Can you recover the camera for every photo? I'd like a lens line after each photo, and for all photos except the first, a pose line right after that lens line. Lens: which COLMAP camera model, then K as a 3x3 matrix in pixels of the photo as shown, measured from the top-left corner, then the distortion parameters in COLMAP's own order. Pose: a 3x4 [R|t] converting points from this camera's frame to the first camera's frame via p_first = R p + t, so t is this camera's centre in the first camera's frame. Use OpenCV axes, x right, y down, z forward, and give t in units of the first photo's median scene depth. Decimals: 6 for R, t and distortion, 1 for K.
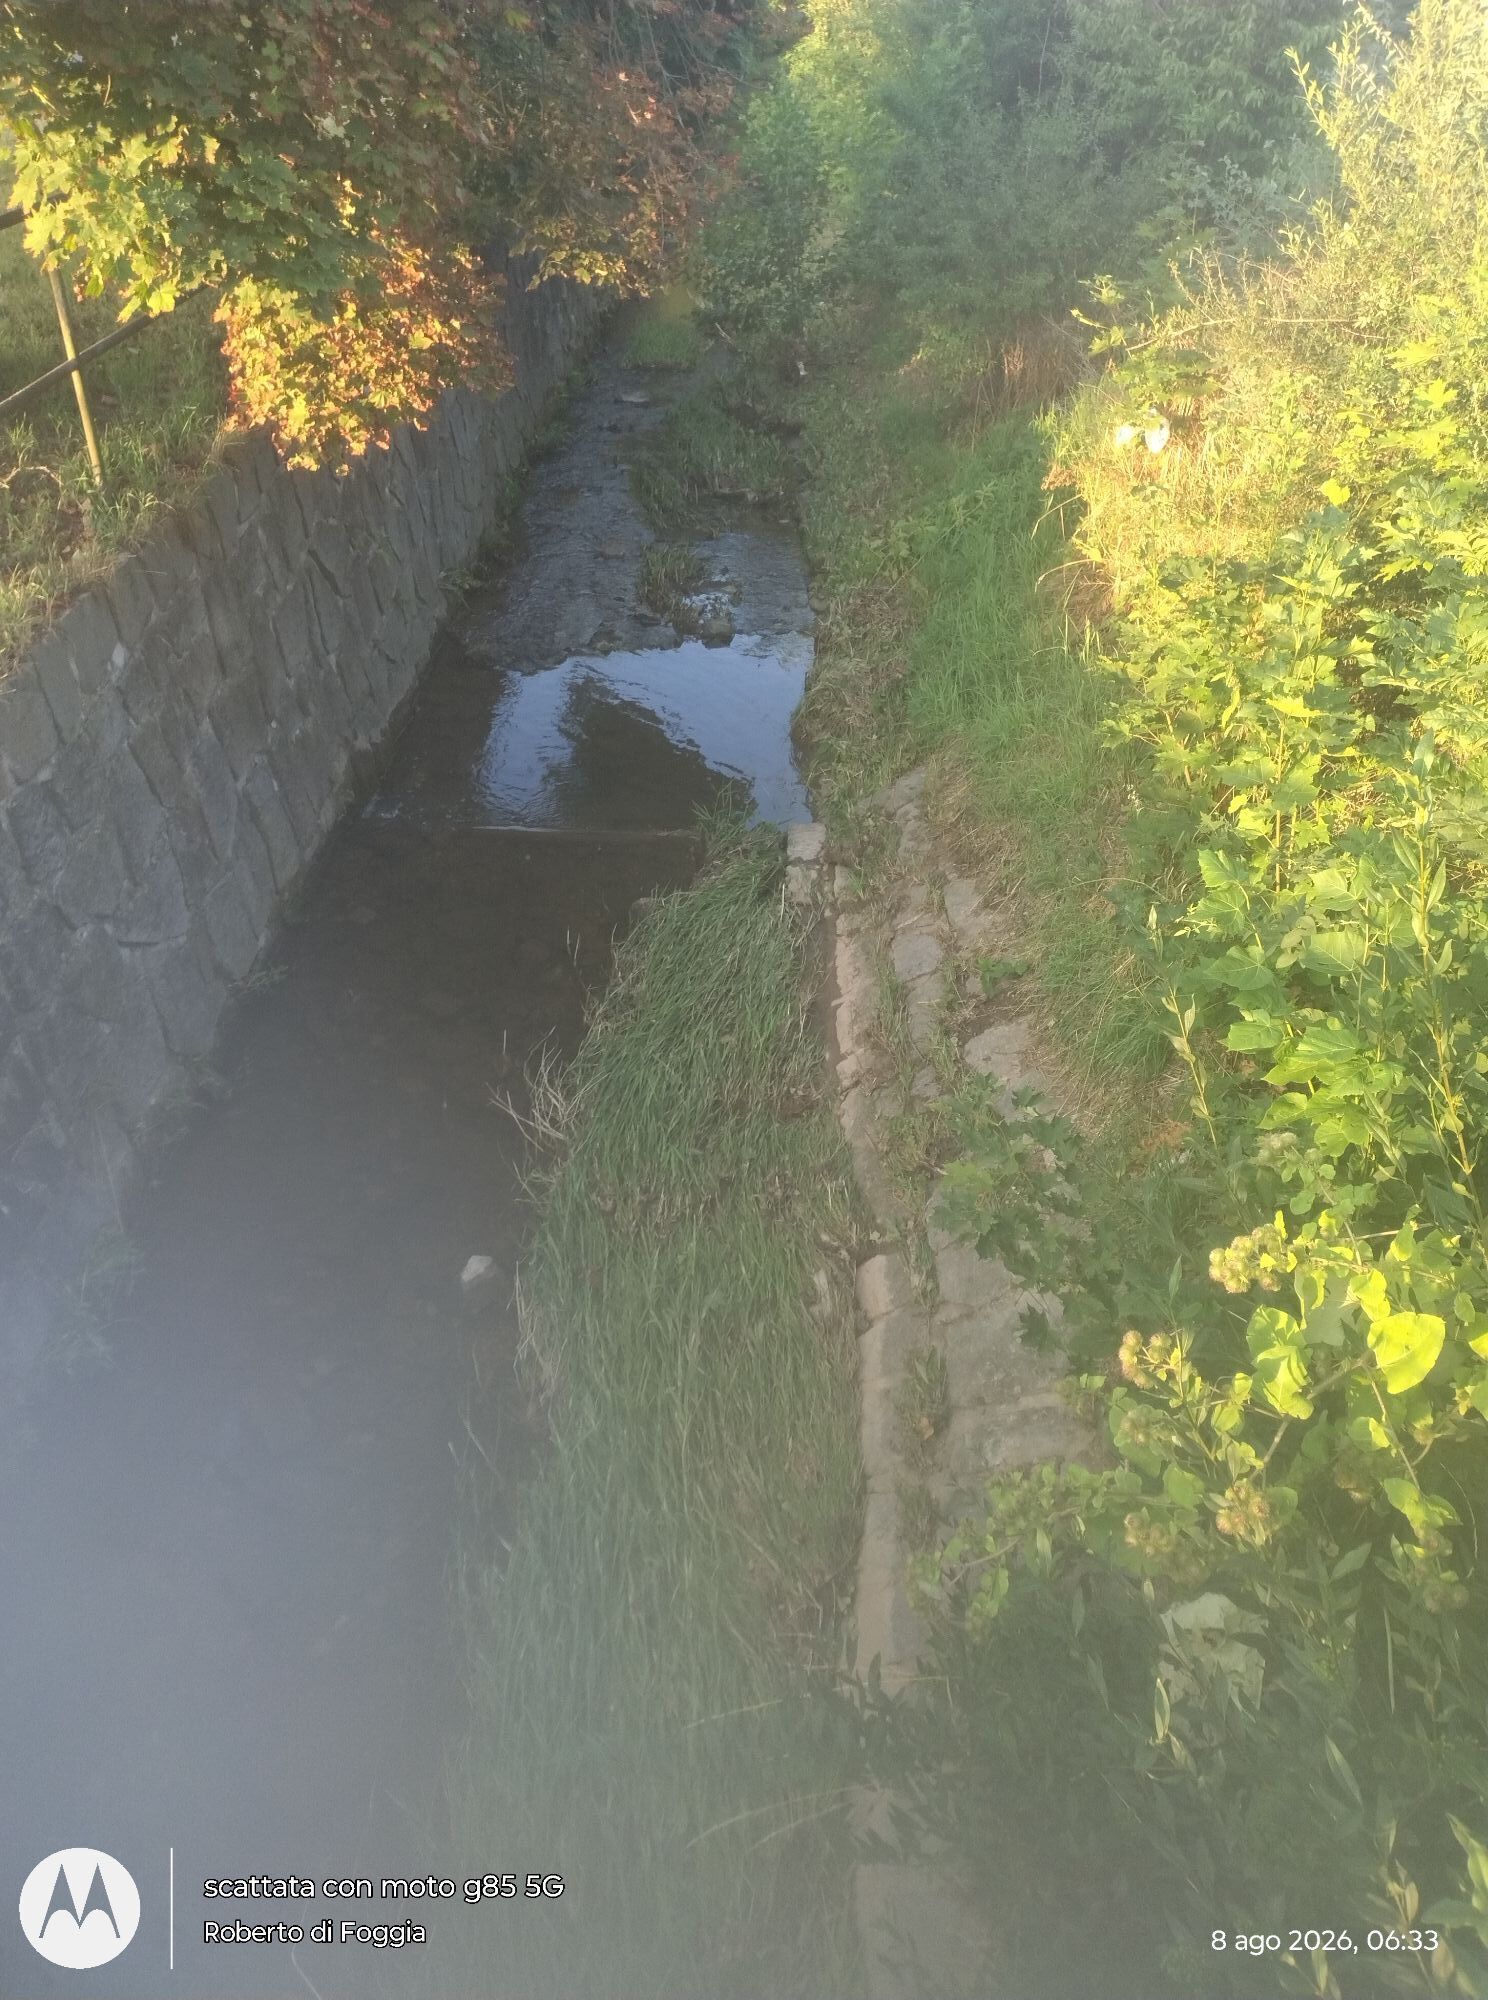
lens RADIAL K [[1551.3, 0, 733.1], [0, 1551.3, 996.7], [0, 0, 1]] dist [0.120960, -0.189588]
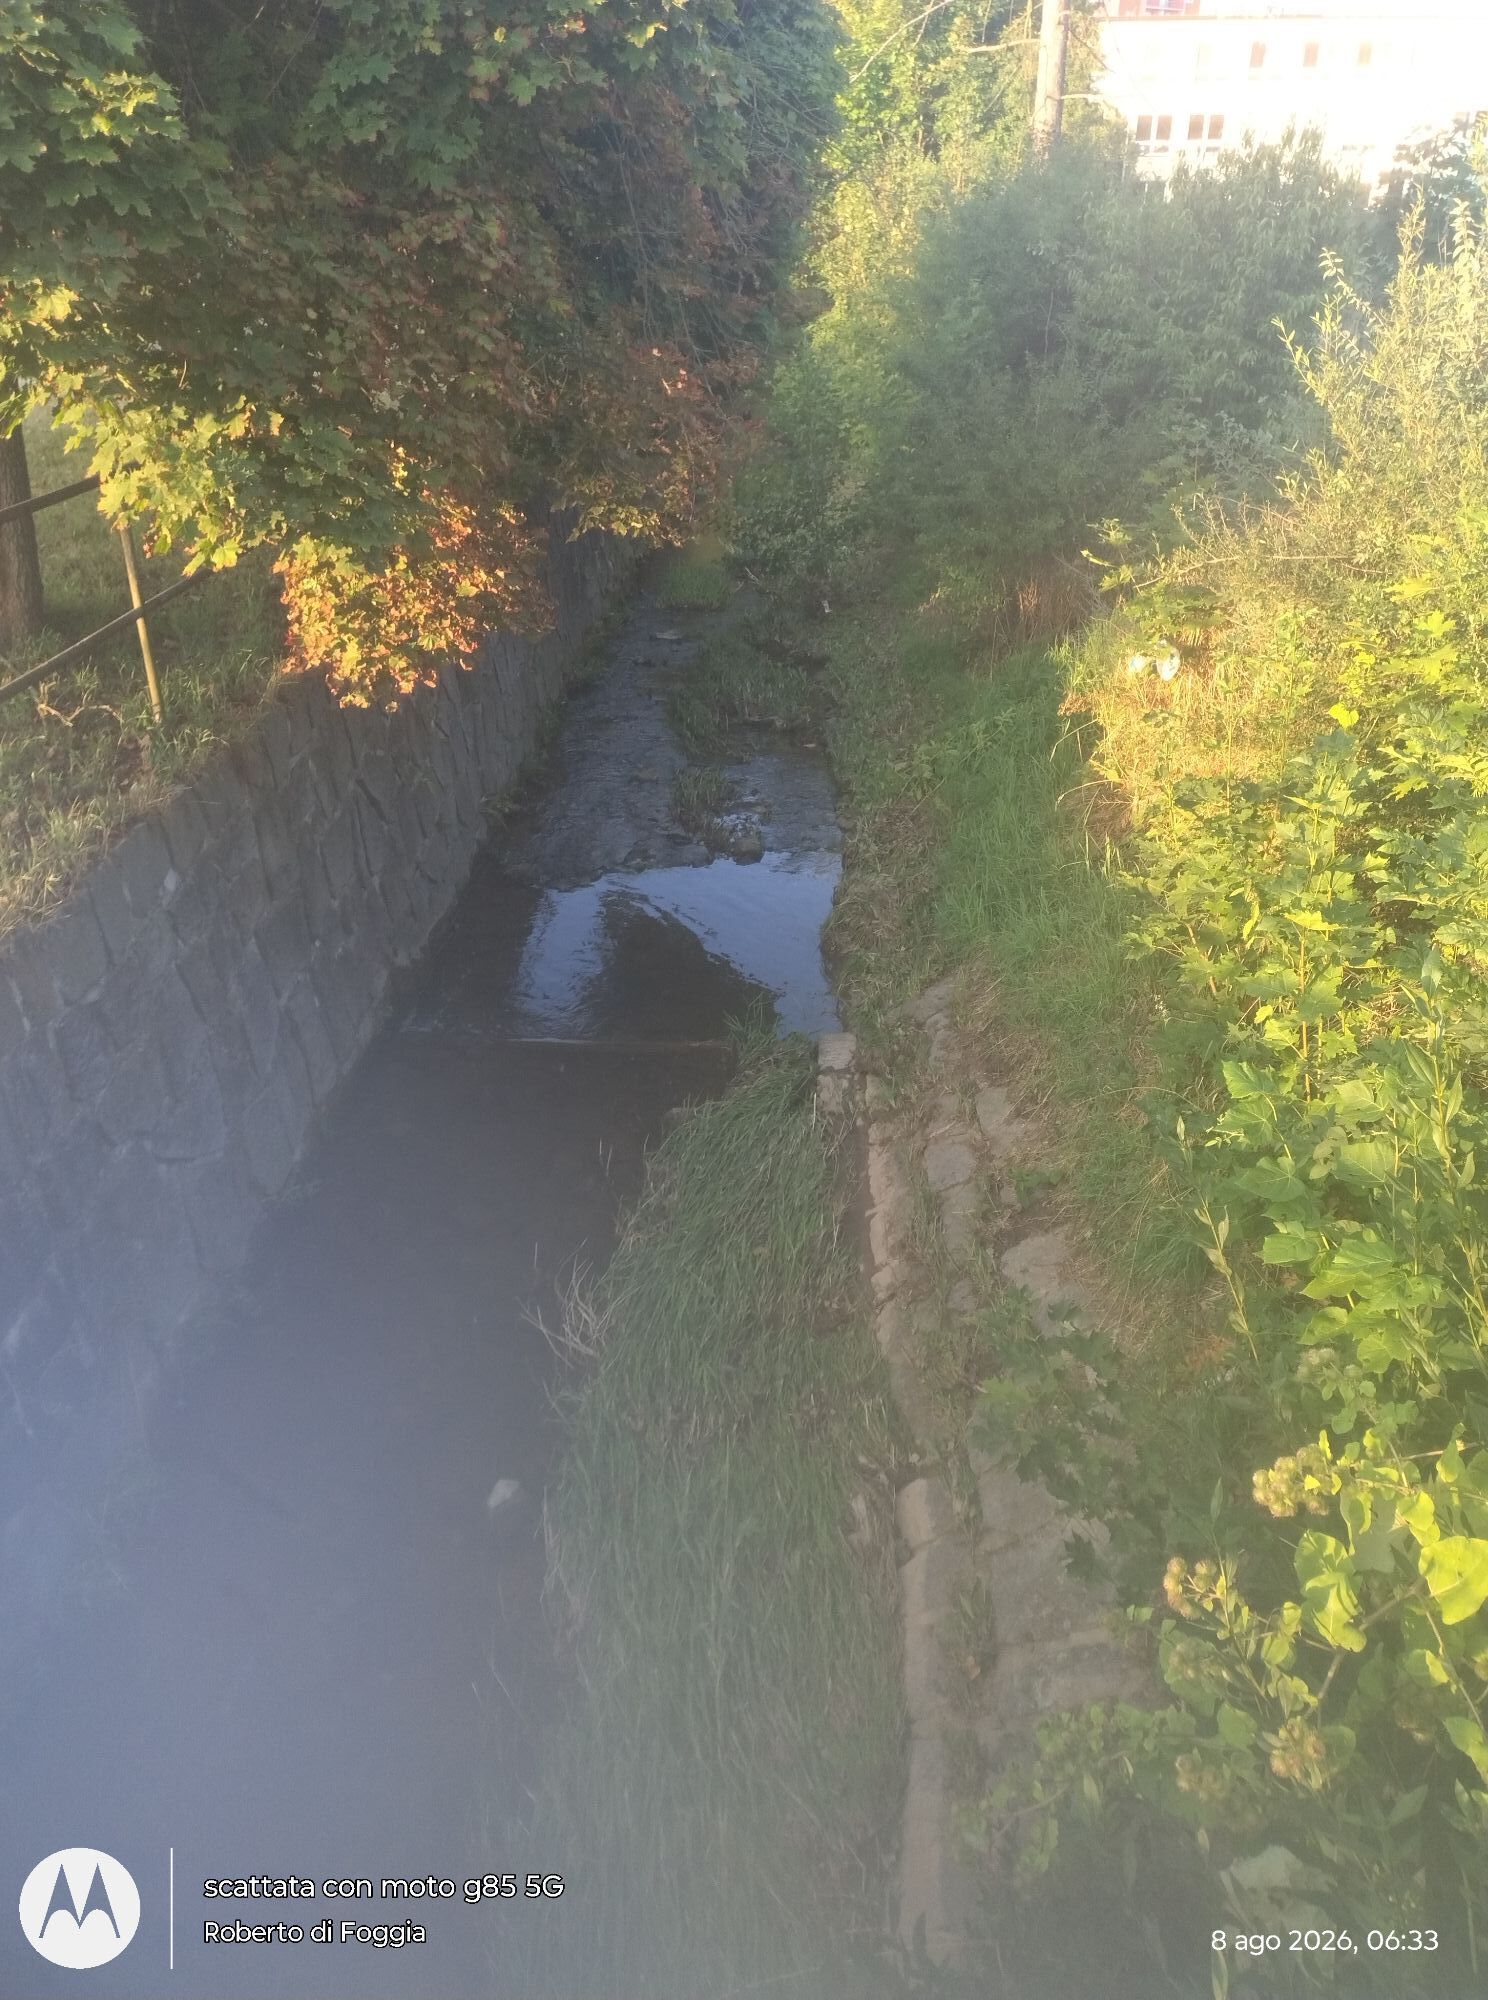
lens RADIAL K [[1551.3, 0, 733.1], [0, 1551.3, 996.7], [0, 0, 1]] dist [0.120960, -0.189588]
pose [[0.999758, -0.008047, -0.020460, 0.000826], [0.005236, 0.990981, -0.133903, -0.000533], [0.021353, 0.133763, 0.990783, -0.005904]]
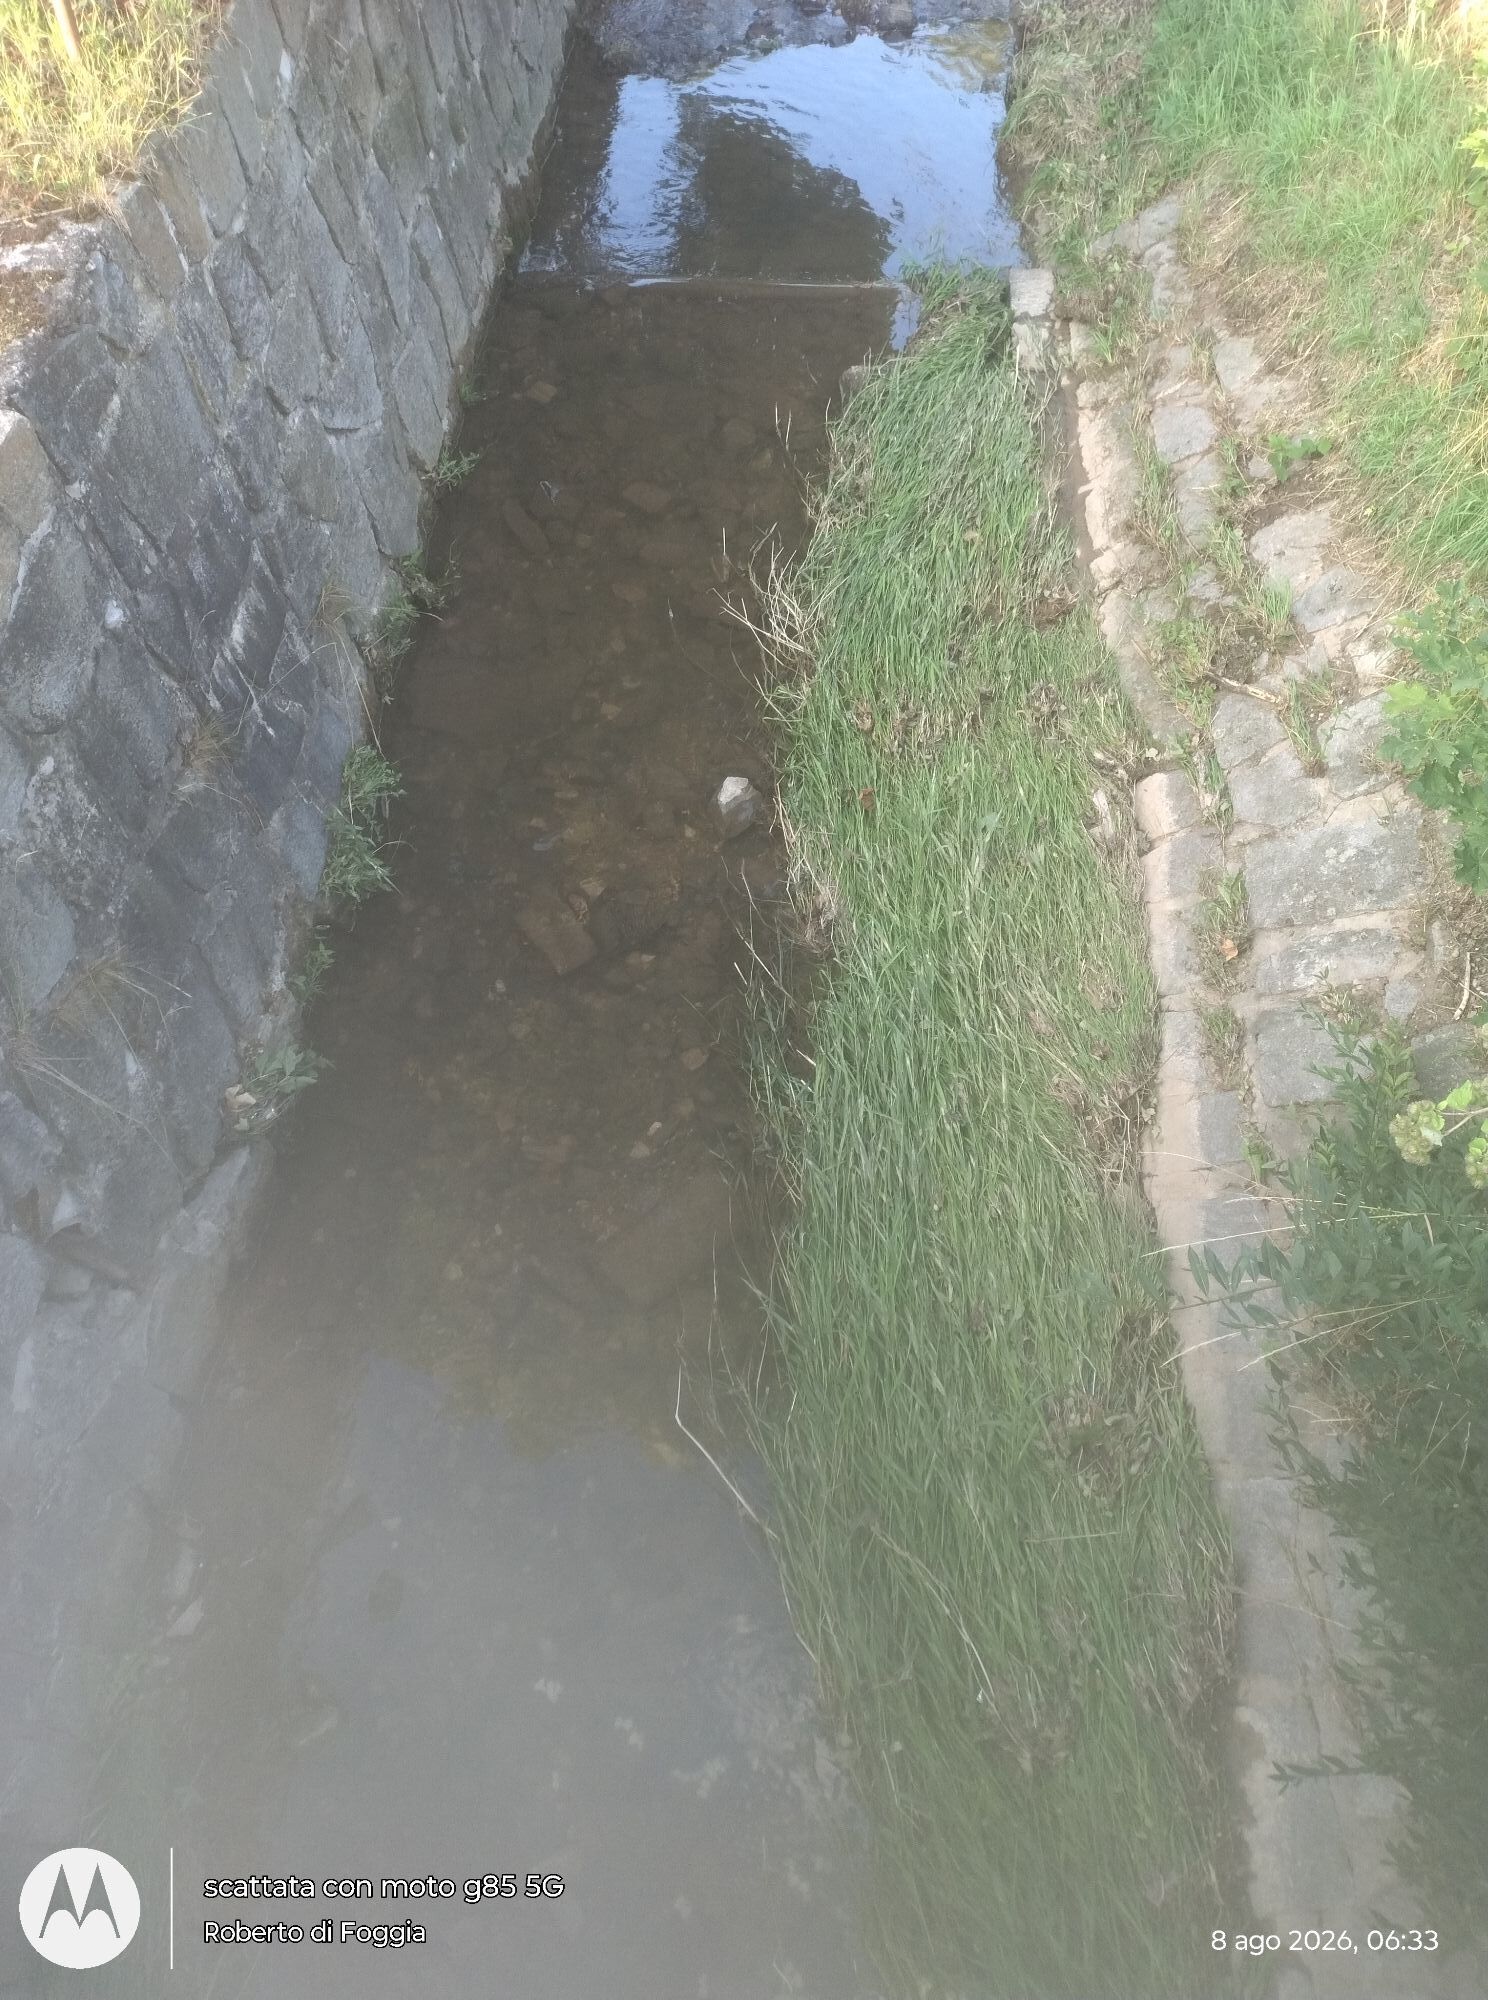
lens RADIAL K [[1551.3, 0, 733.1], [0, 1551.3, 996.7], [0, 0, 1]] dist [0.120960, -0.189588]
pose [[0.999751, -0.003487, -0.022045, -0.148814], [0.010283, 0.948596, 0.316323, -0.010127], [0.019809, -0.316471, 0.948395, 0.044927]]
